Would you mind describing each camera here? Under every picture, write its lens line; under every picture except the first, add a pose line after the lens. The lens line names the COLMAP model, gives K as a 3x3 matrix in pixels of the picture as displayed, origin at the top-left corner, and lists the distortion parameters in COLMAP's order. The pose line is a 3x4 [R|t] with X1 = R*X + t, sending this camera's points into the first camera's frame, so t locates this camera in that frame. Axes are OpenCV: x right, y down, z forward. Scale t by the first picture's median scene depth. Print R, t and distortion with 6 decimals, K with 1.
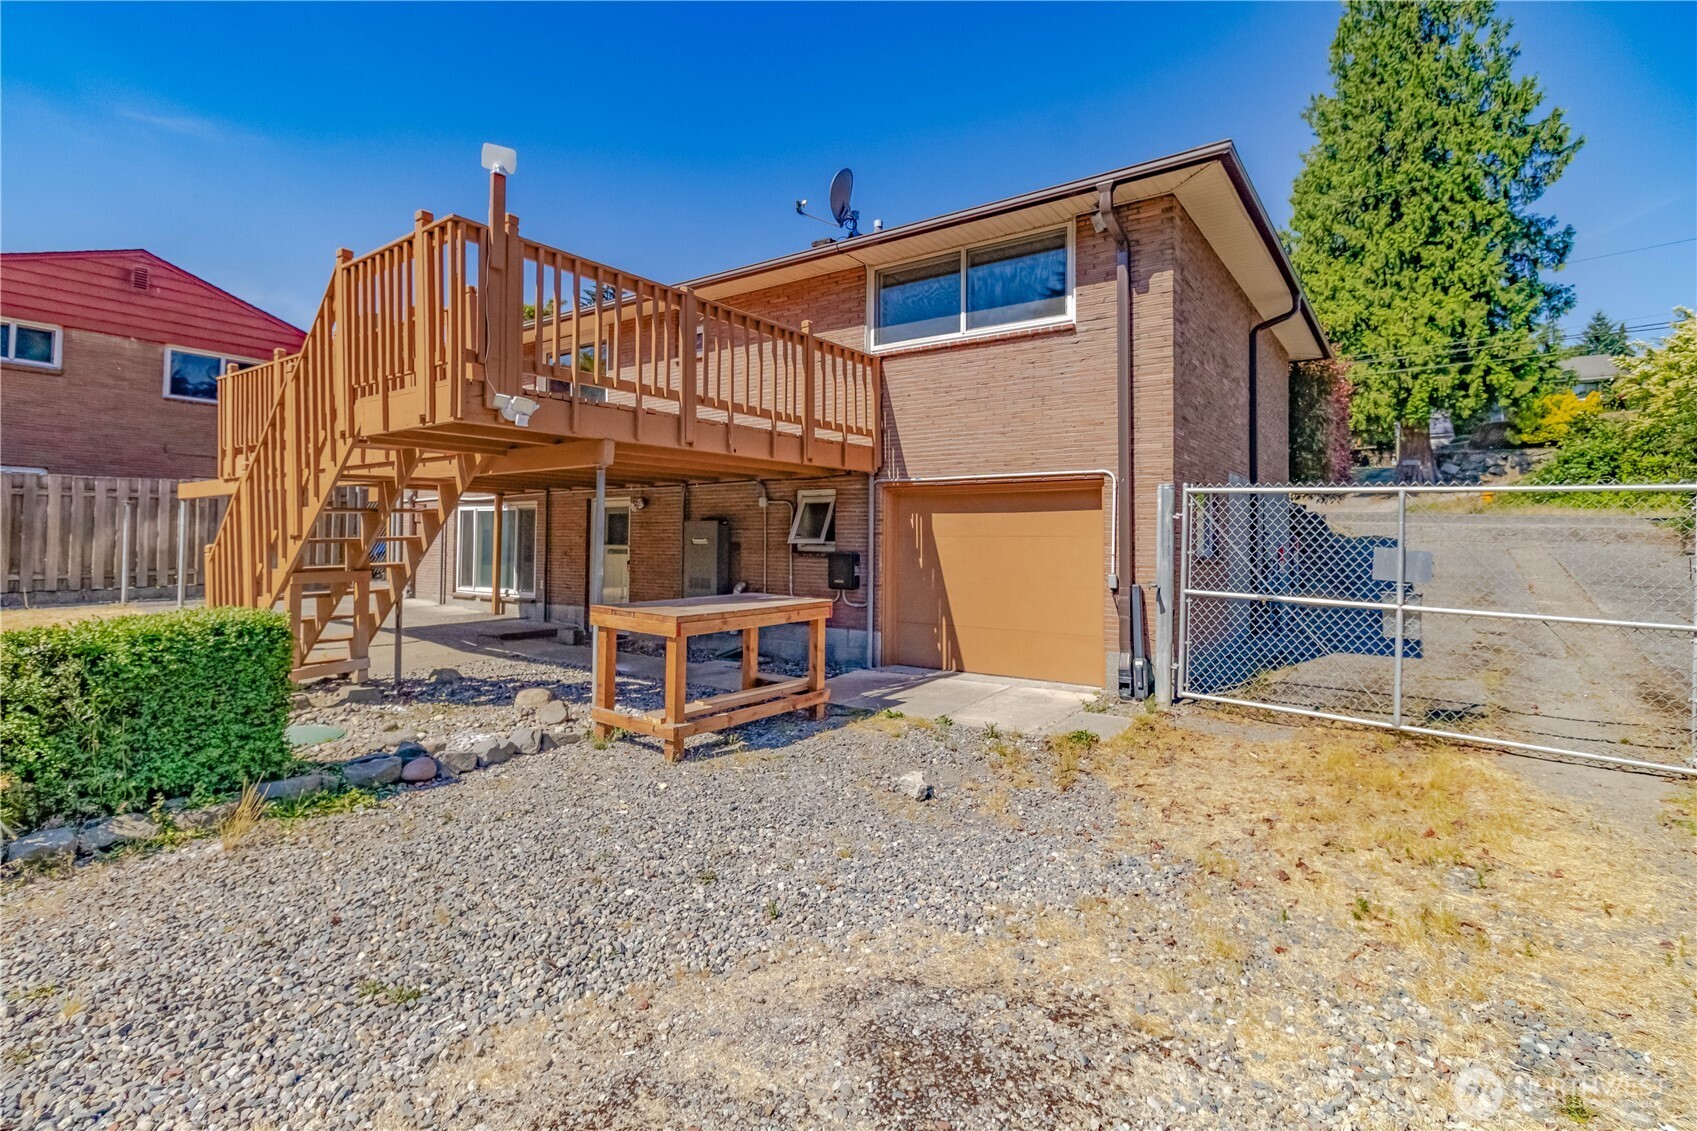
lens RADIAL K [[792.6, 0, 850.7], [0, 792.6, 541.1], [0, 0, 1]] dist [-0.000920, -0.000630]
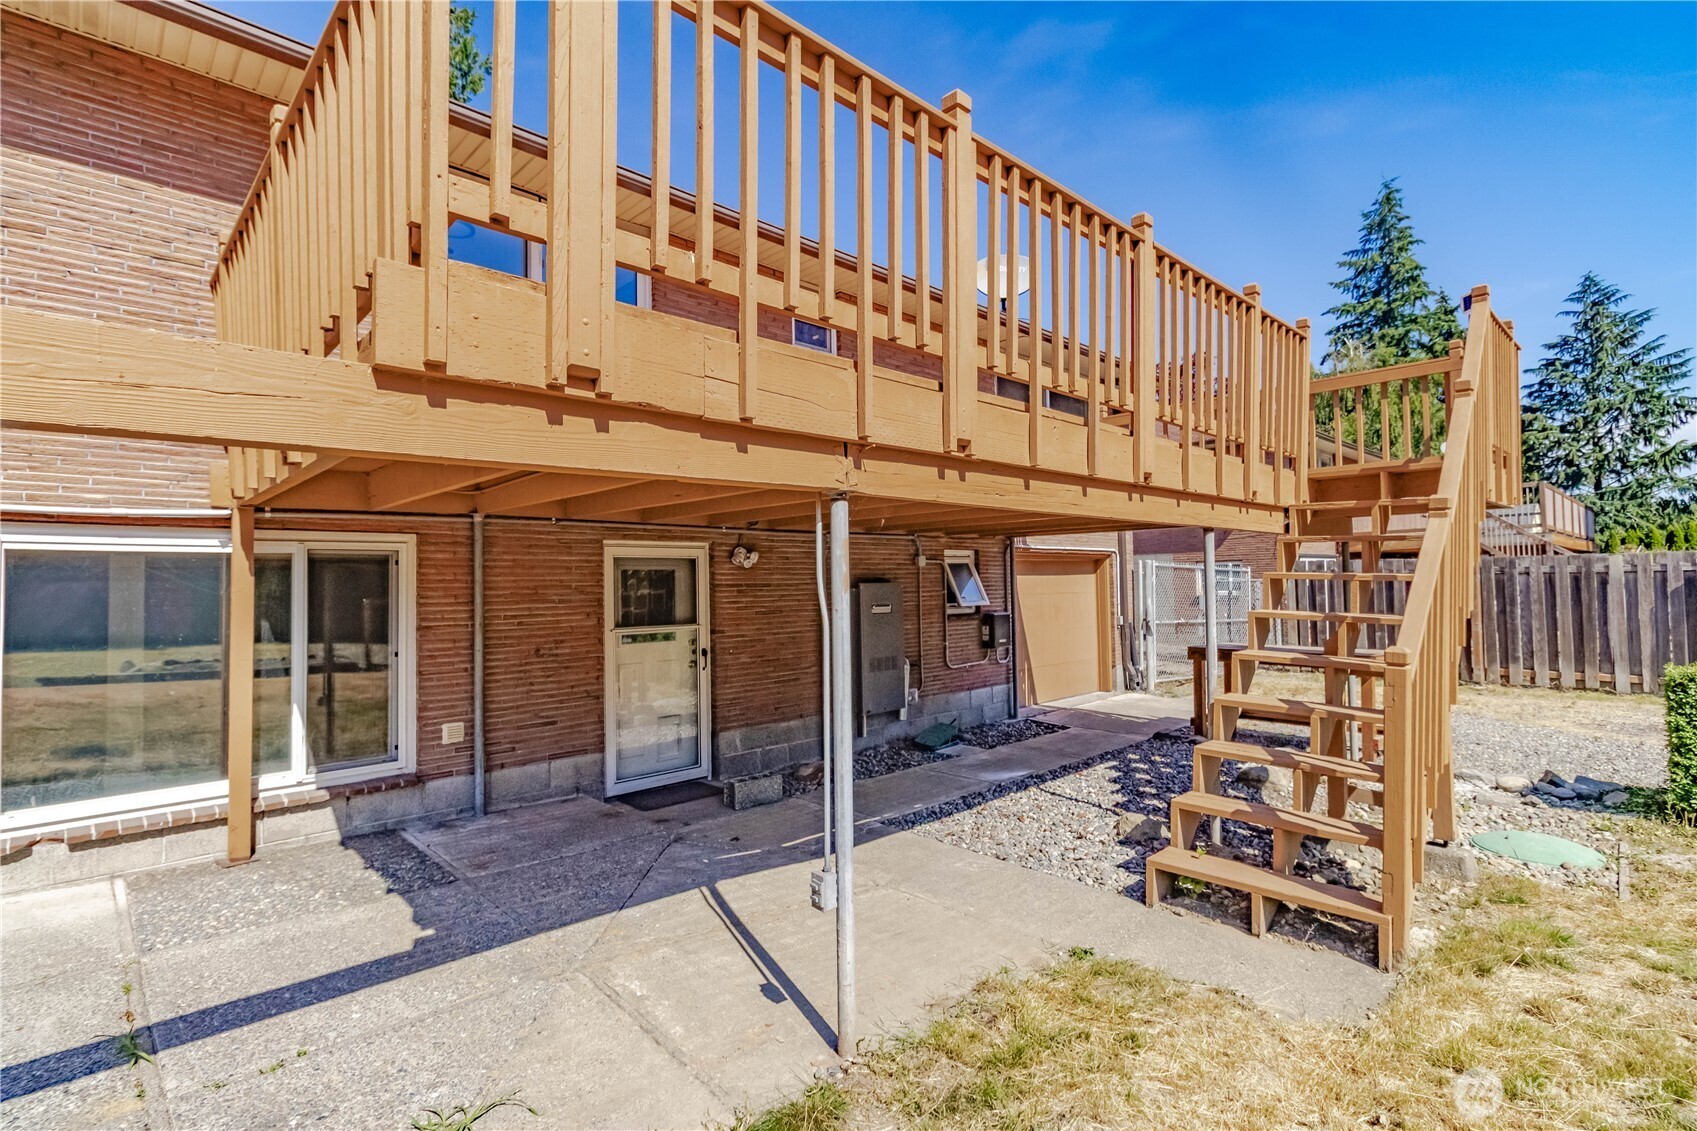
lens RADIAL K [[782.2, 0, 848.5], [0, 782.2, 565.5], [0, 0, 1]] dist [0.002442, 0.000543]
pose [[0.211399, 0.007933, 0.977368, -0.721006], [0.011346, 0.999880, -0.010569, -0.027067], [-0.977334, 0.013323, 0.211284, 0.668714]]
